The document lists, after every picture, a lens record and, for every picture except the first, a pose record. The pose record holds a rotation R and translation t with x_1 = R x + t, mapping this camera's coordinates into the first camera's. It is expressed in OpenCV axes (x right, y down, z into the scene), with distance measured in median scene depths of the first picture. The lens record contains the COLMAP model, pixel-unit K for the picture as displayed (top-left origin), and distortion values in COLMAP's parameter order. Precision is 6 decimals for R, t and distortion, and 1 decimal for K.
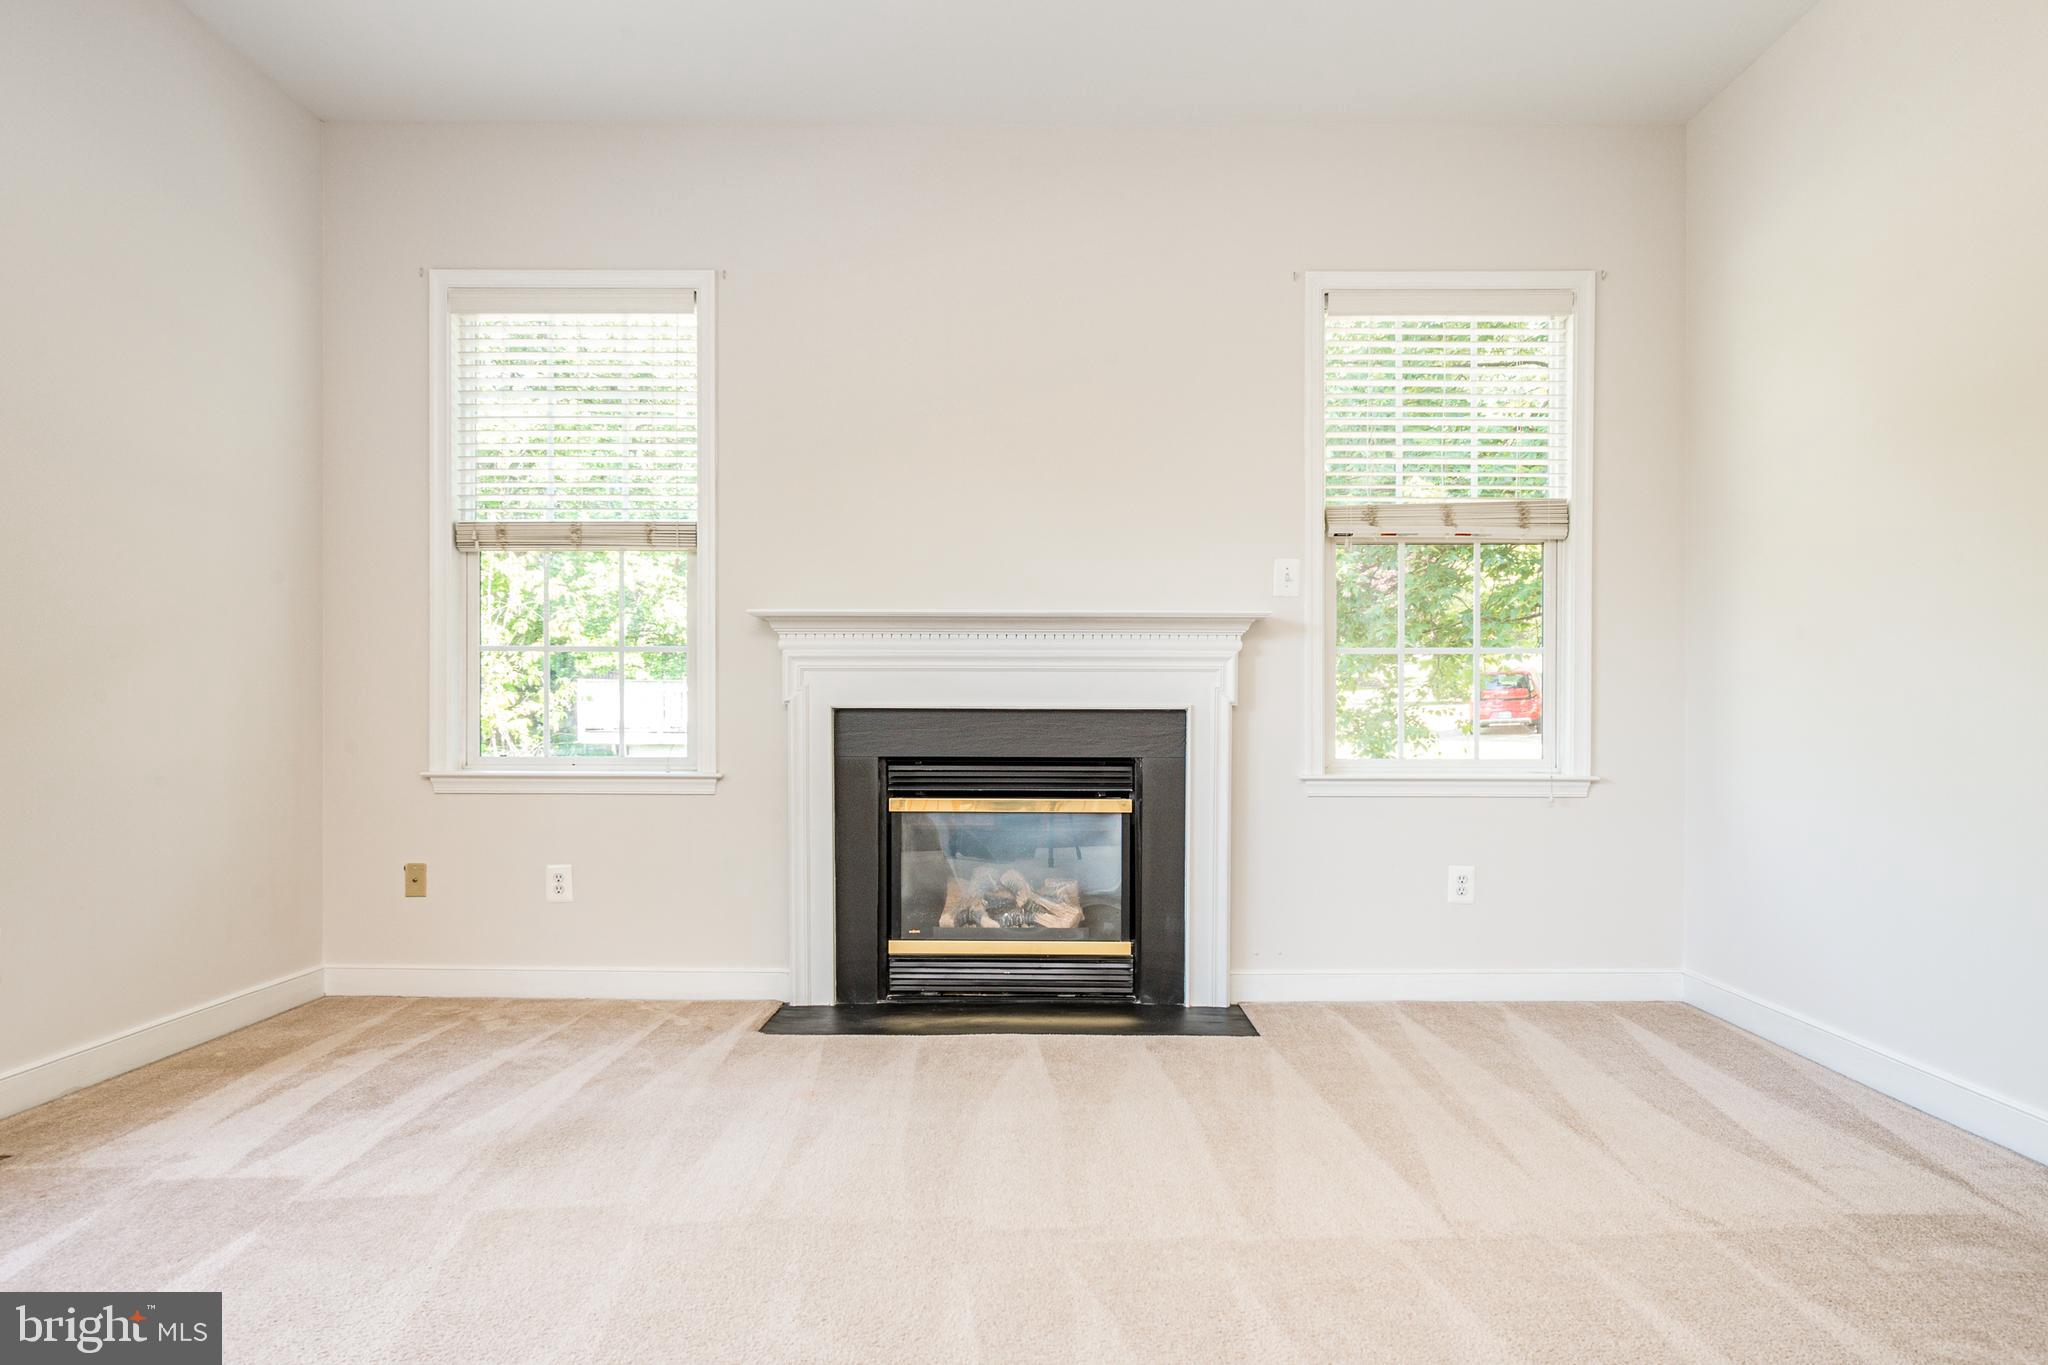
lens RADIAL K [[1366.9, 0, 1044.5], [0, 1366.9, 733.4], [0, 0, 1]] dist [0.010739, -0.003179]
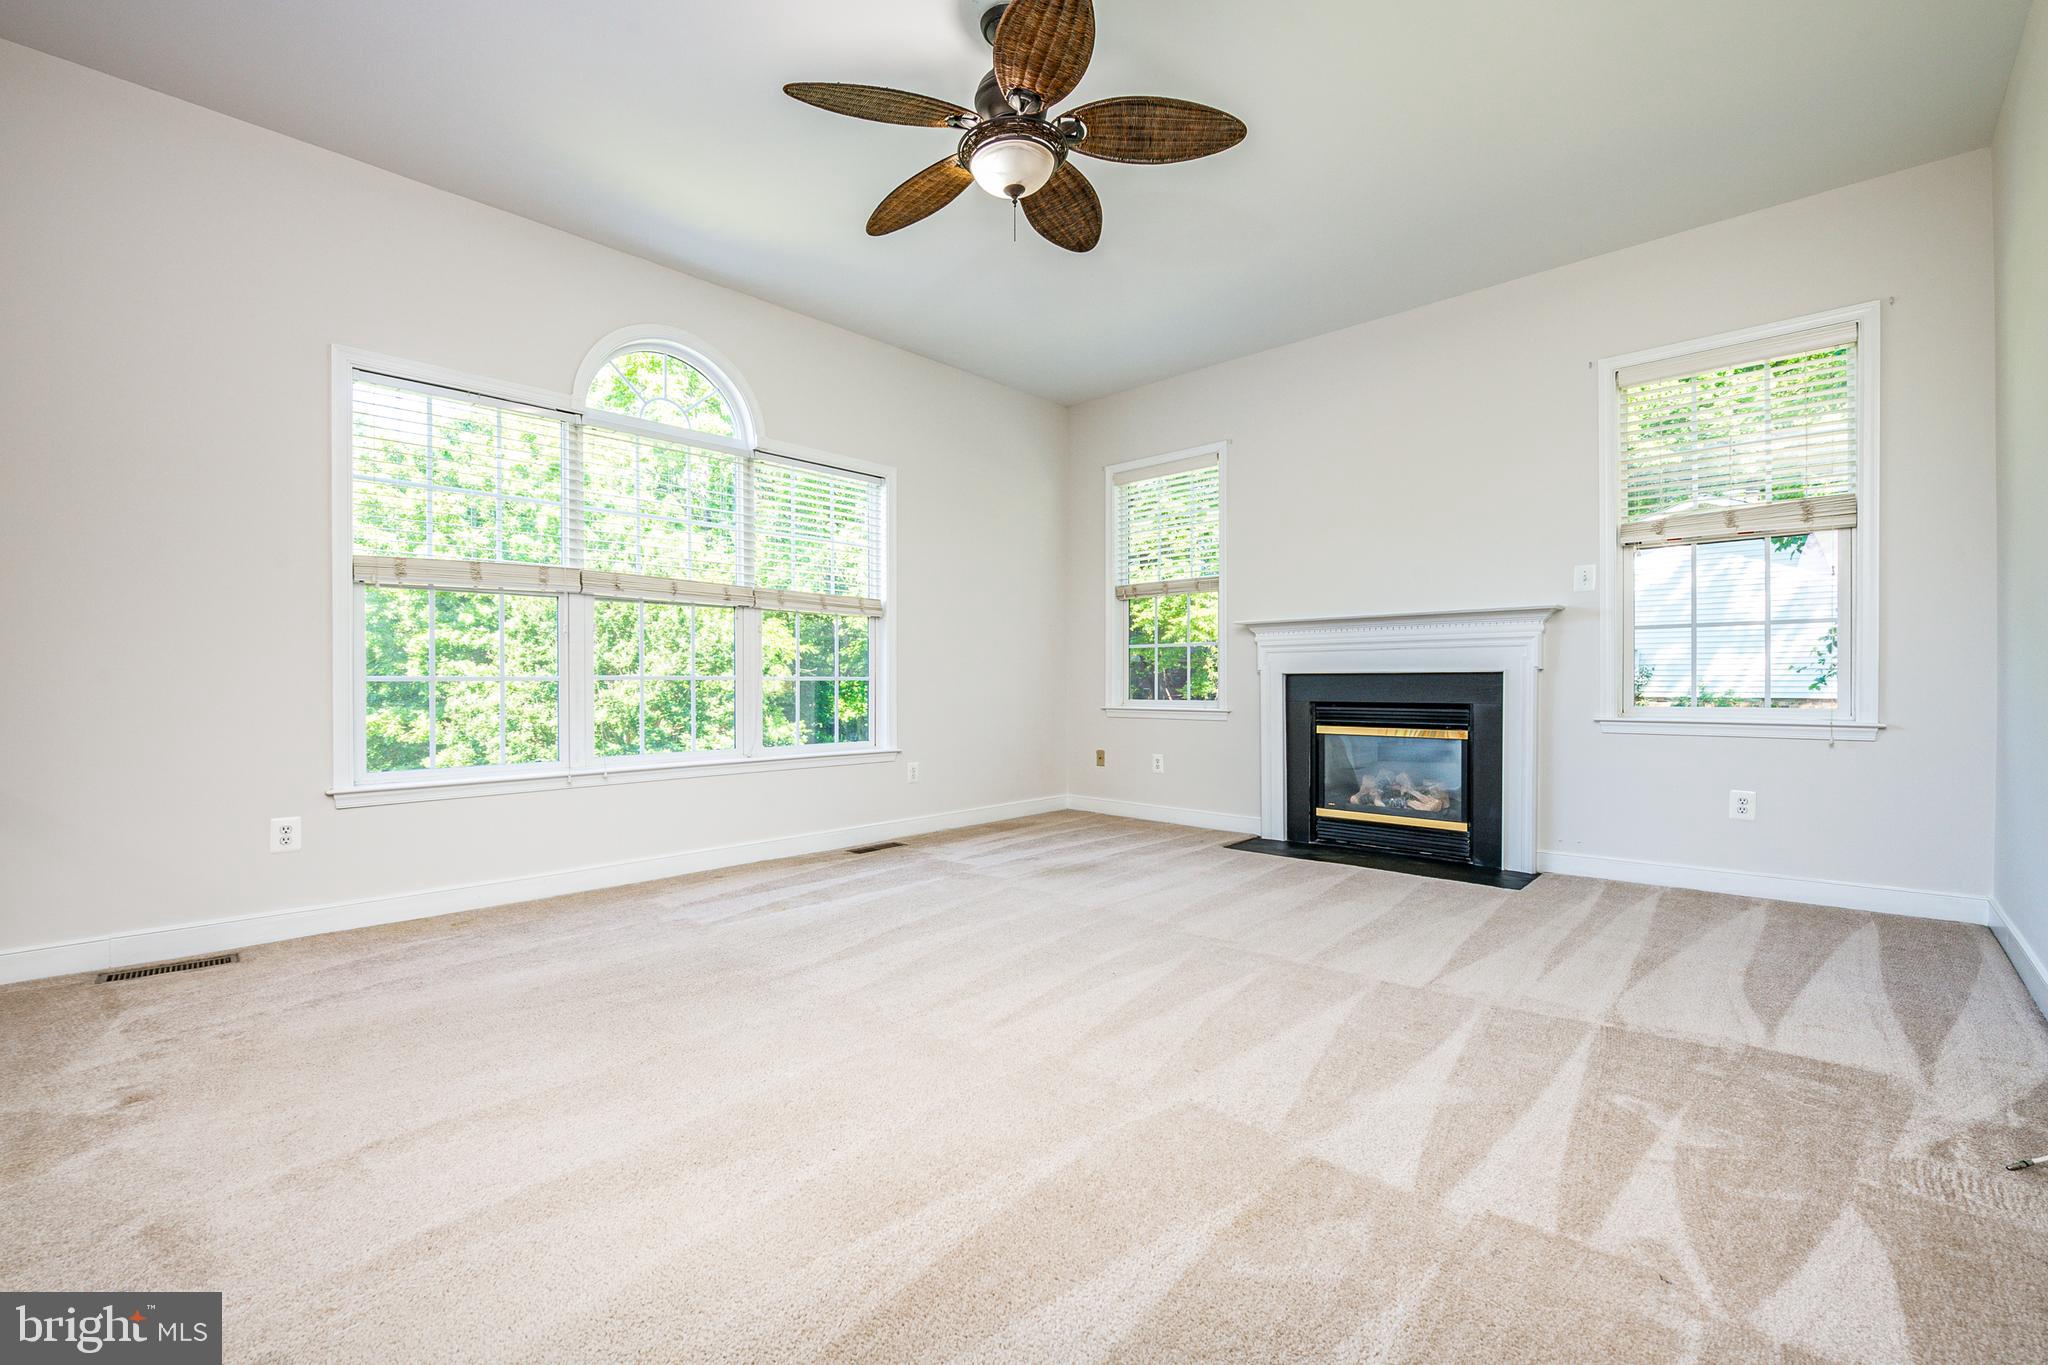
lens RADIAL K [[870.1, 0, 1019.6], [0, 870.1, 690.0], [0, 0, 1]] dist [-0.002677, -0.000493]
pose [[0.730291, 0.000636, -0.683136, 0.363782], [0.000454, 0.999999, 0.001416, 0.000819], [0.683136, -0.001345, 0.730290, -0.059698]]
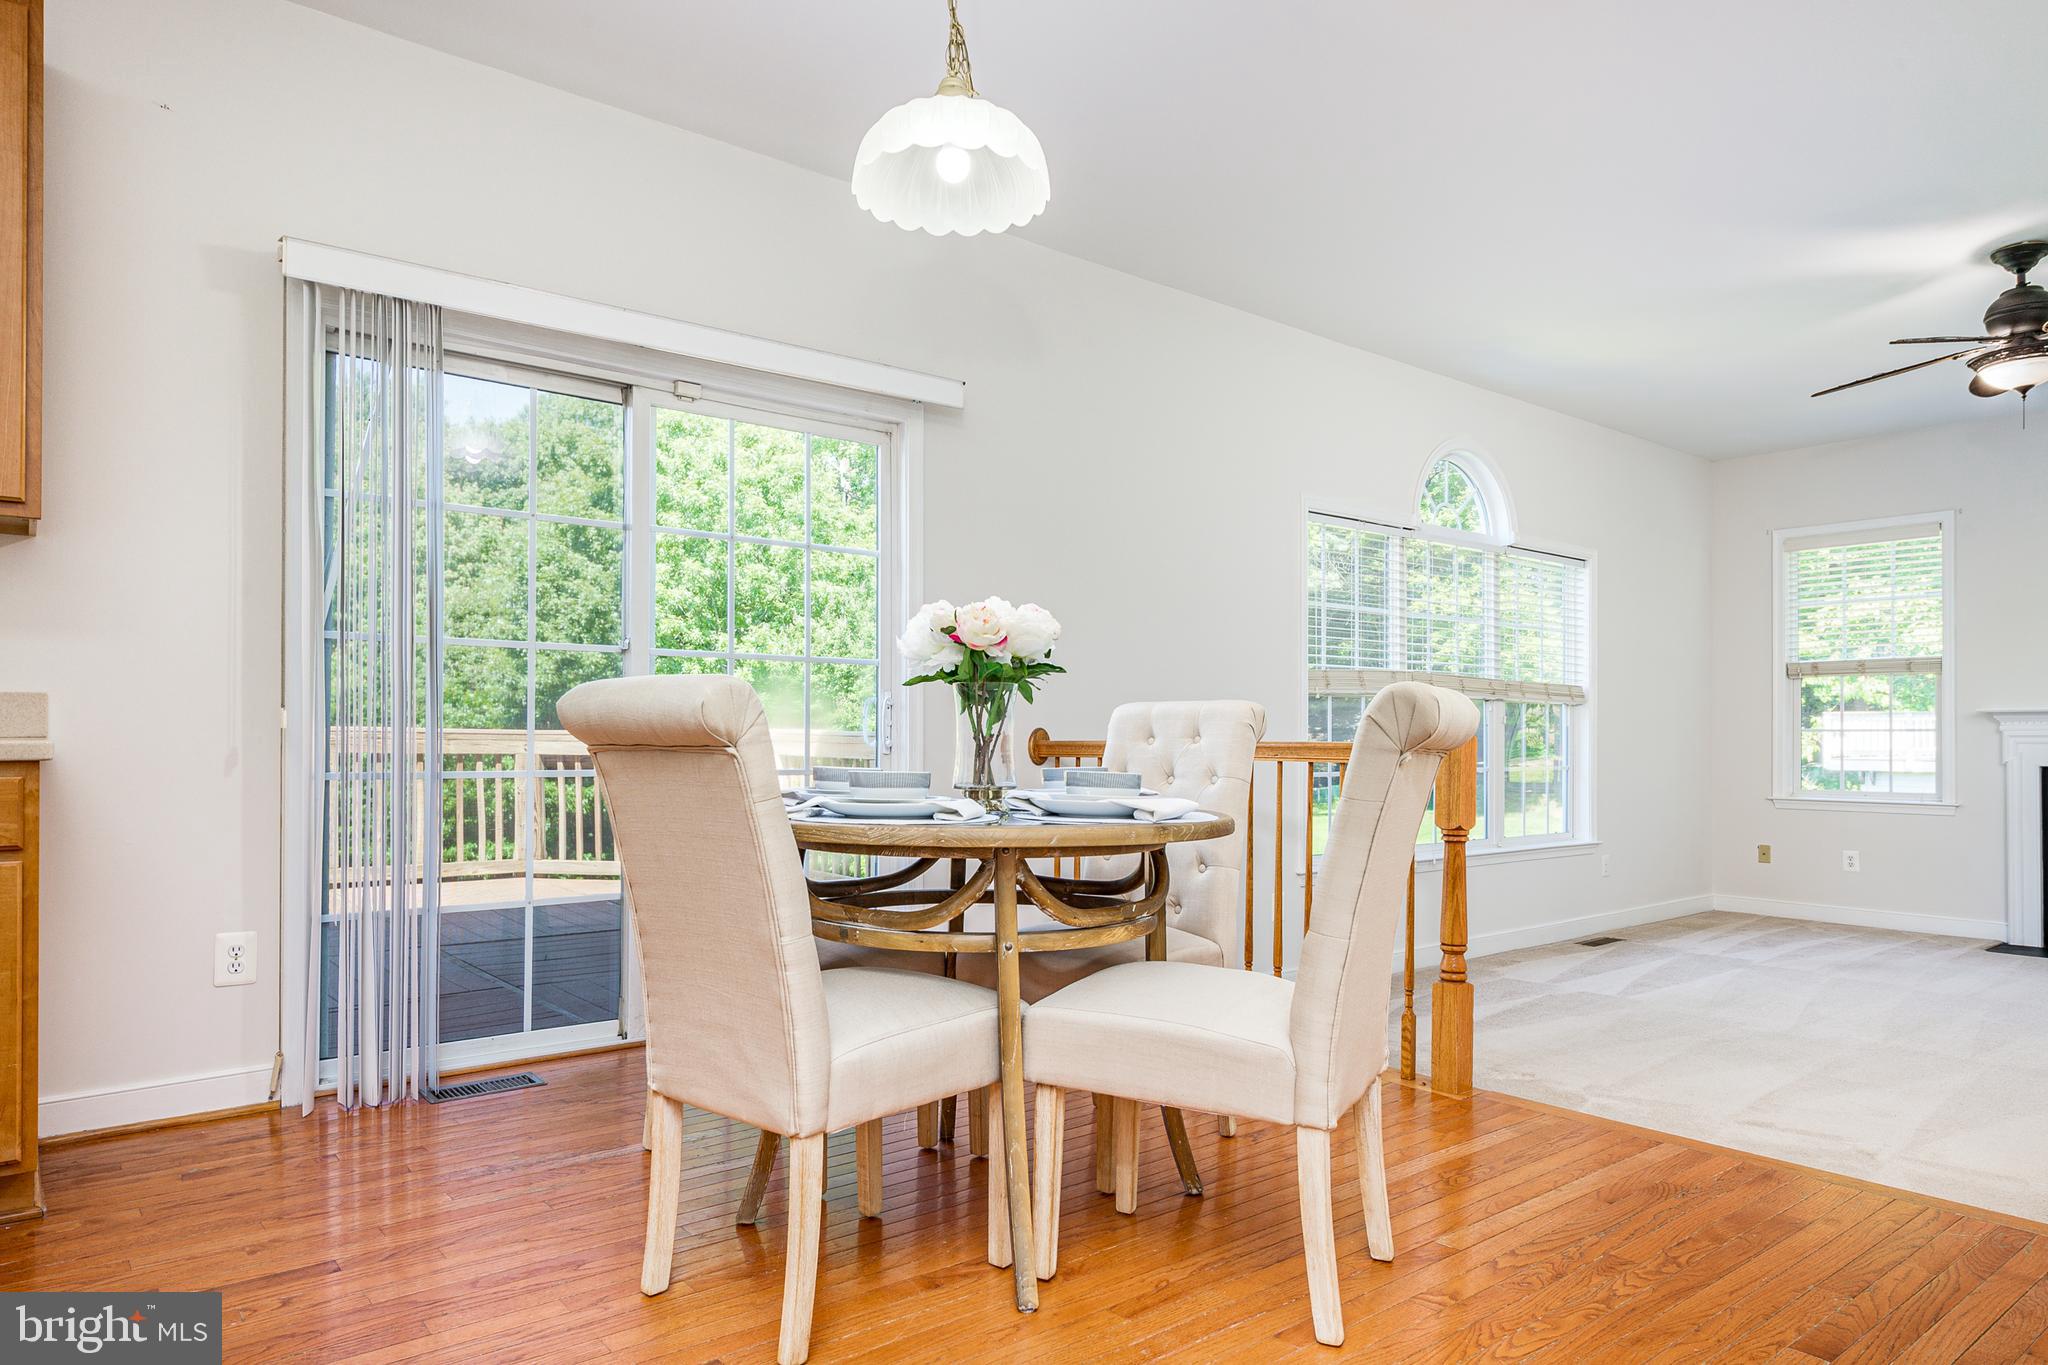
lens RADIAL K [[1270.6, 0, 1015.0], [0, 1270.6, 731.5], [0, 0, 1]] dist [0.001124, -0.000746]
pose [[0.632404, -0.006211, -0.774614, 0.246810], [-0.006074, 0.999897, -0.012977, -0.032597], [0.774615, 0.012912, 0.632302, -0.914450]]
